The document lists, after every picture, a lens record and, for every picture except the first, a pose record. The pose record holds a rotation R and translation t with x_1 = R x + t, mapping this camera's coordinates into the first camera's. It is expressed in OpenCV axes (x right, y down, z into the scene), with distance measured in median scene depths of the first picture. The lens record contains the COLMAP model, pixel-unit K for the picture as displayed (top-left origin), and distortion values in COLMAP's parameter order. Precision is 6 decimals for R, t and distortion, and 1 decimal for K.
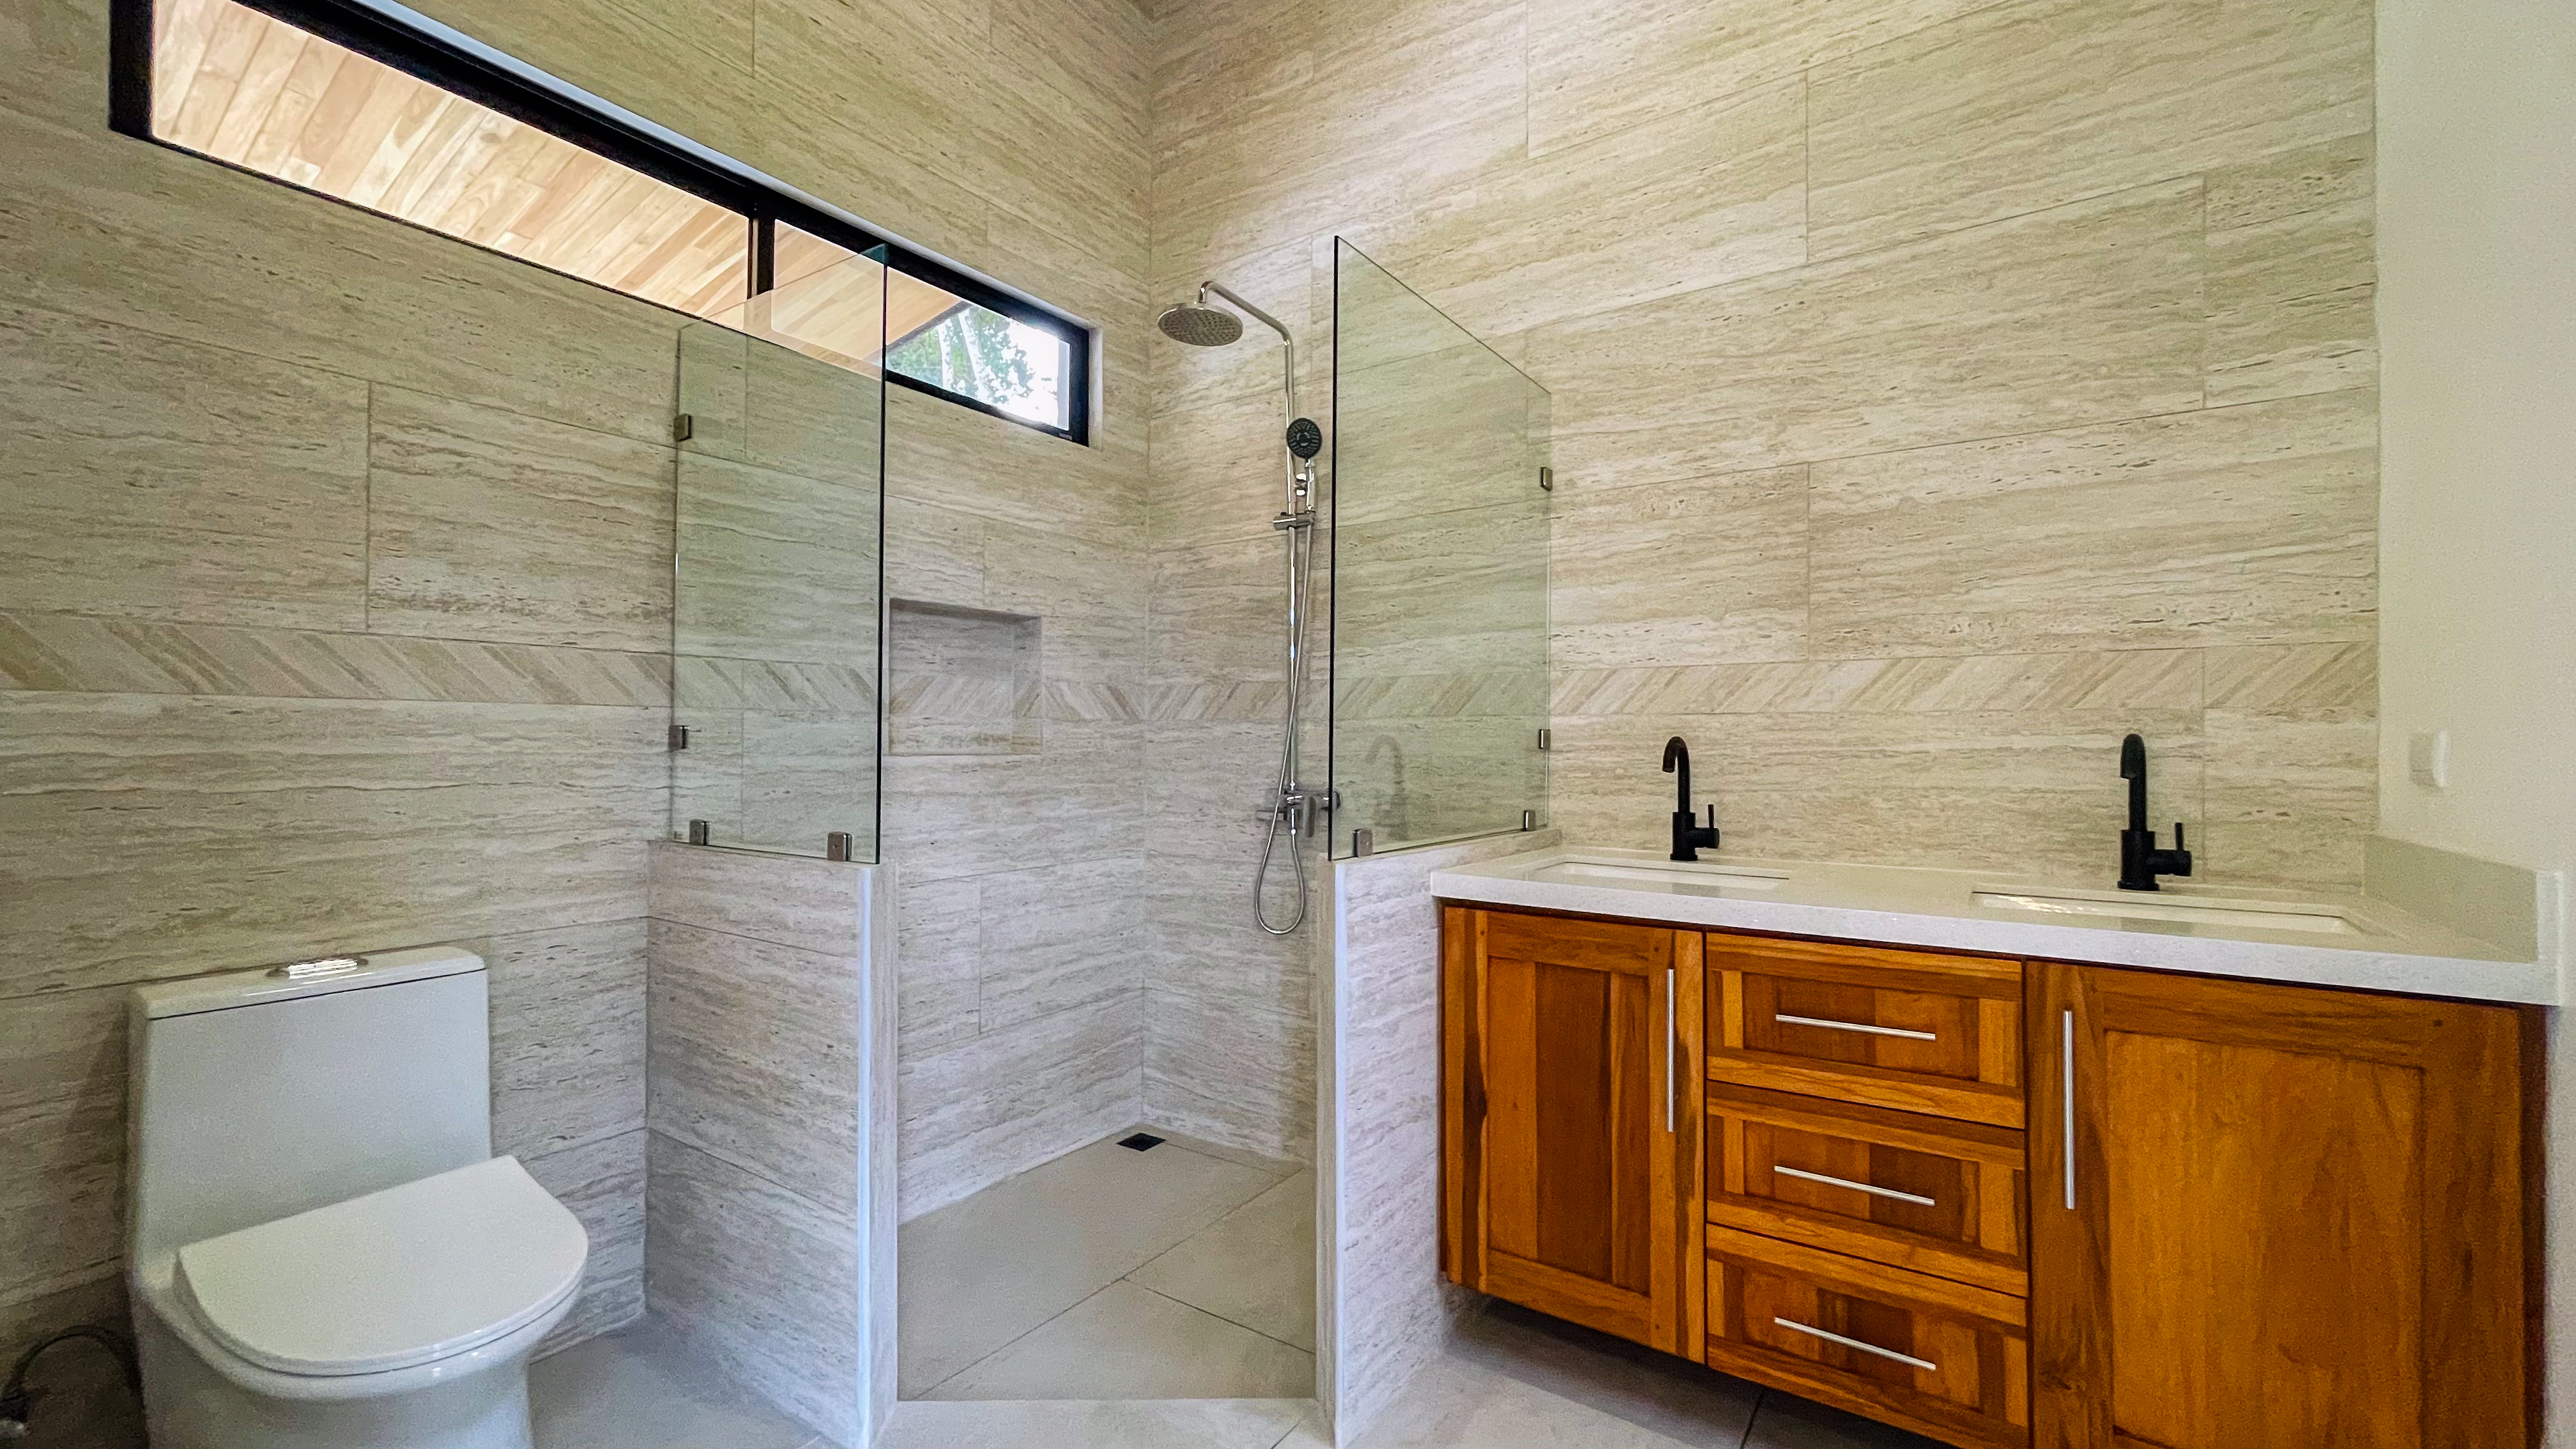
lens RADIAL K [[1037.4, 0, 1283.0], [0, 1037.4, 734.9], [0, 0, 1]] dist [-0.001343, 0.000126]
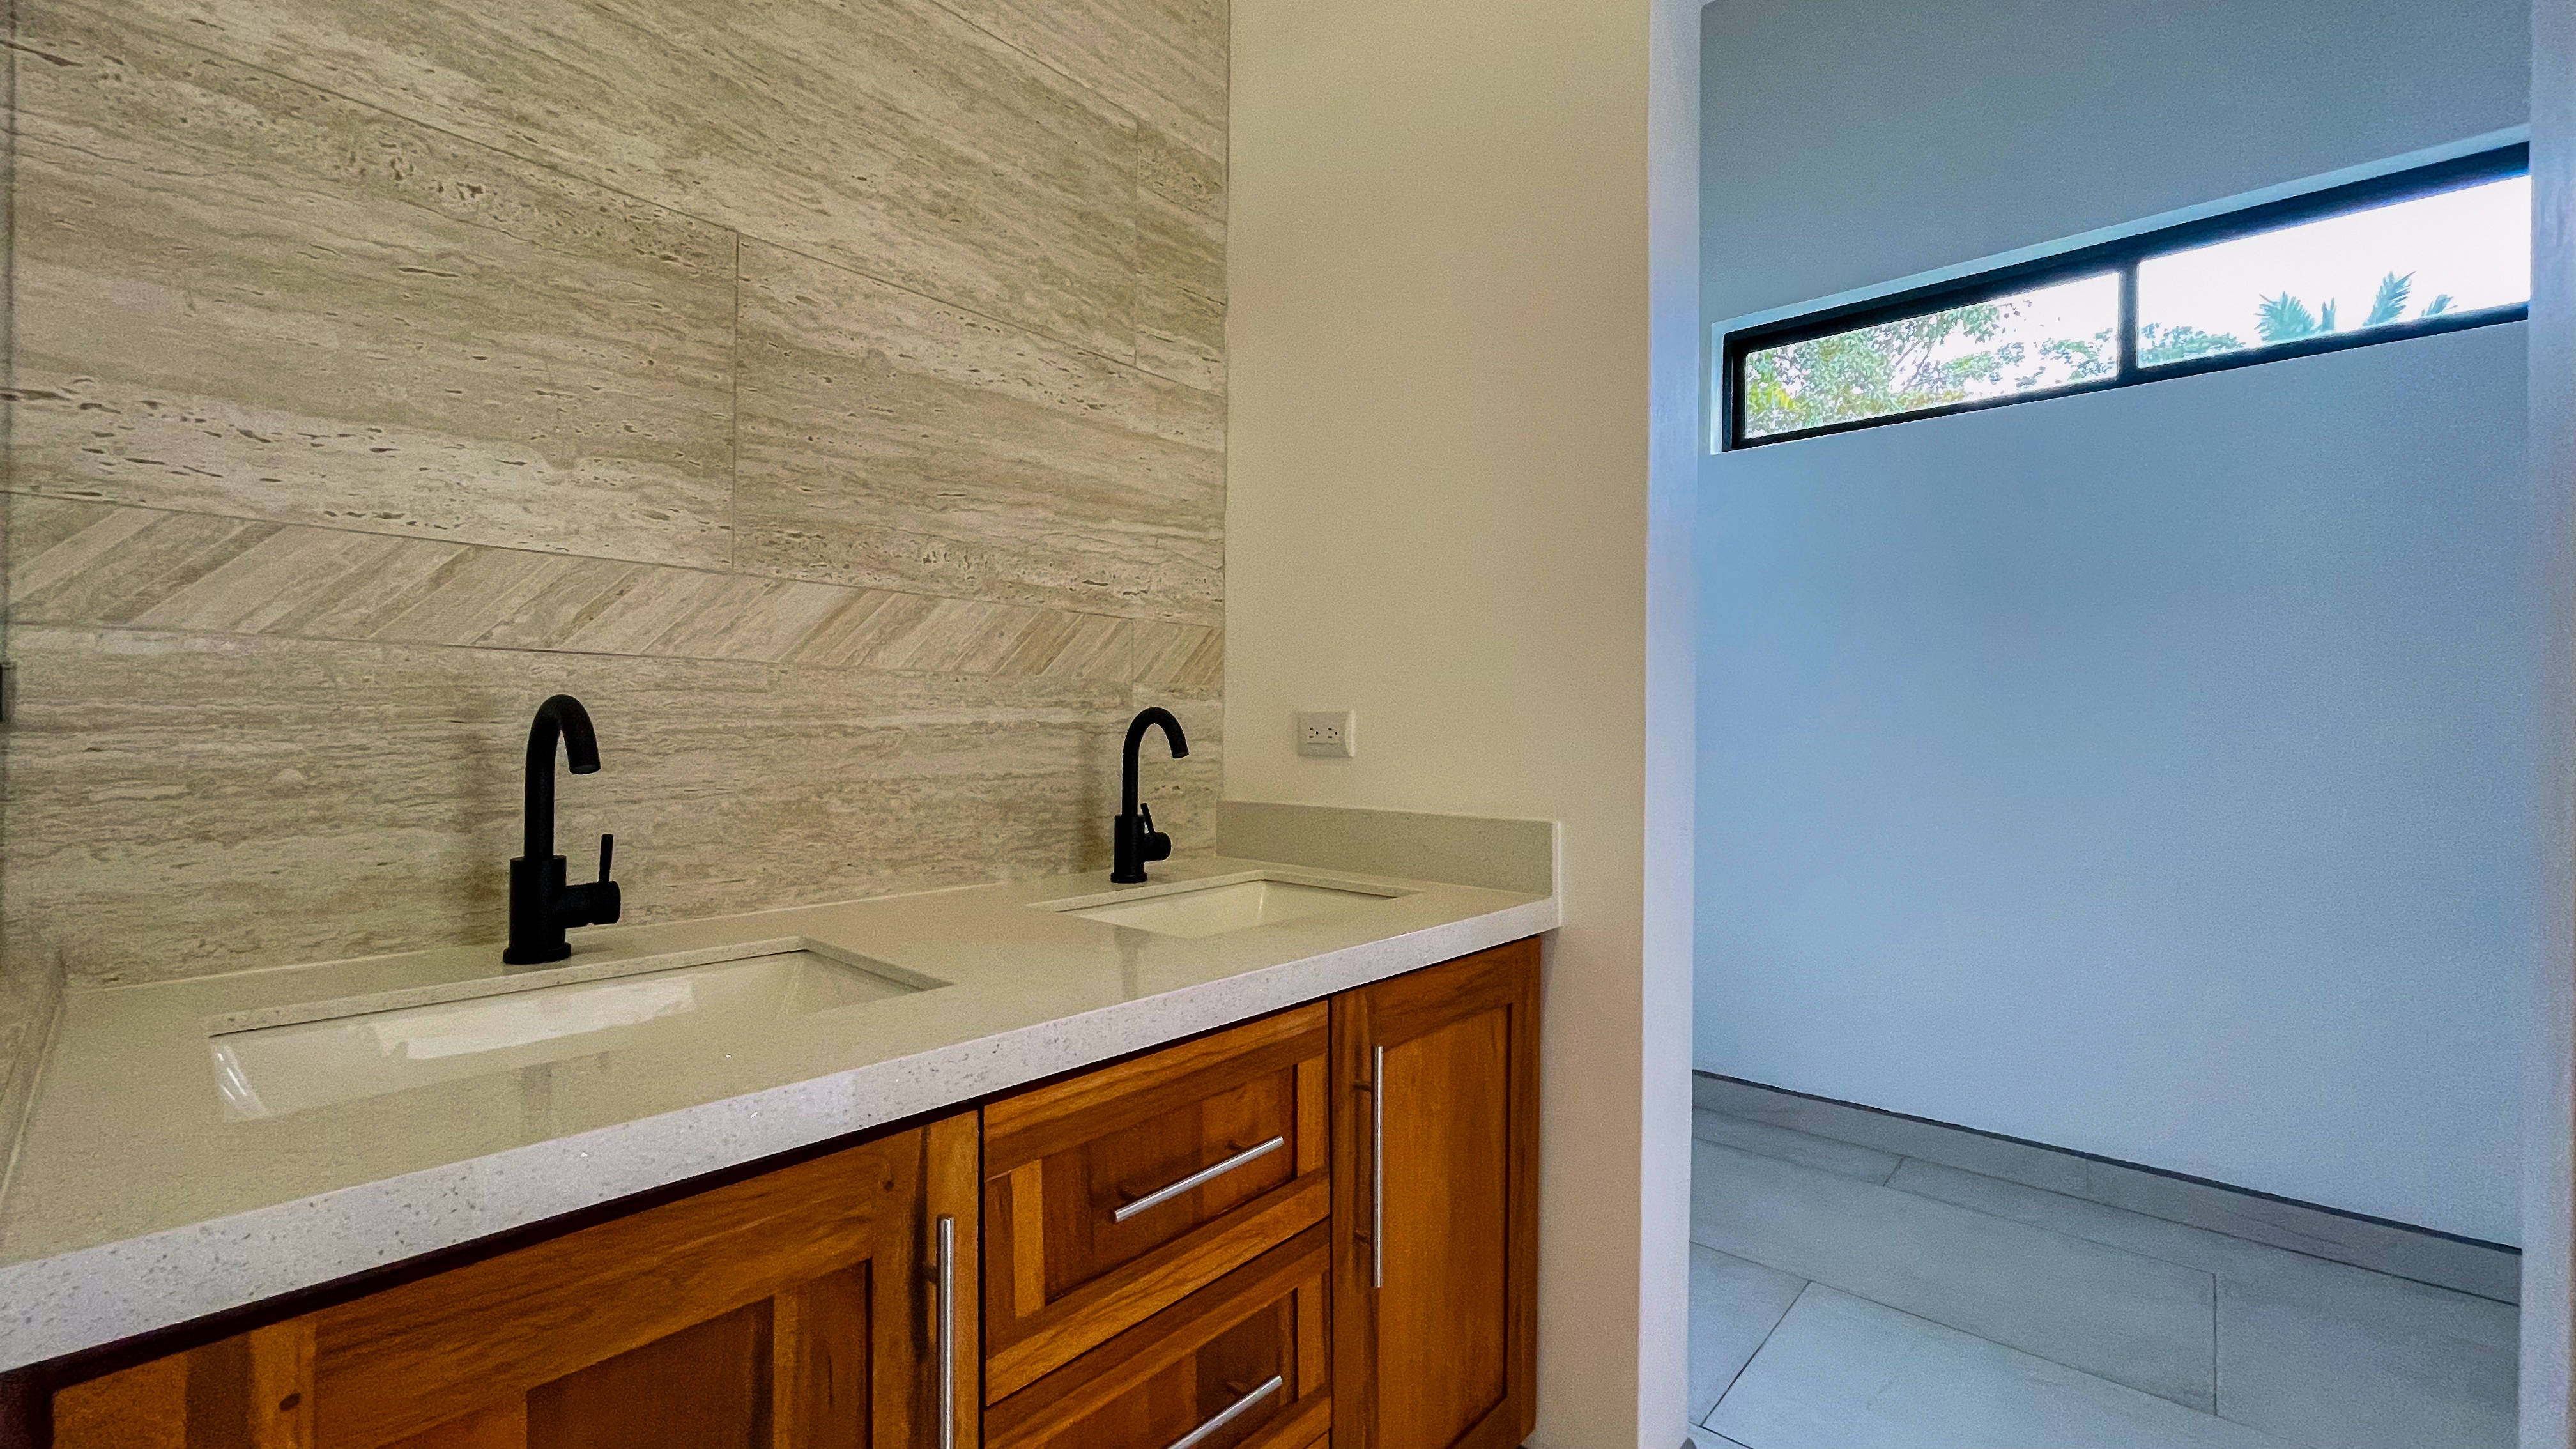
lens RADIAL K [[1037.4, 0, 1283.0], [0, 1037.4, 734.9], [0, 0, 1]] dist [-0.001343, 0.000126]
pose [[0.125569, -0.006045, 0.992067, -0.037939], [-0.013496, 0.999878, 0.007801, 0.012473], [-0.991993, -0.014369, 0.125472, 0.677432]]
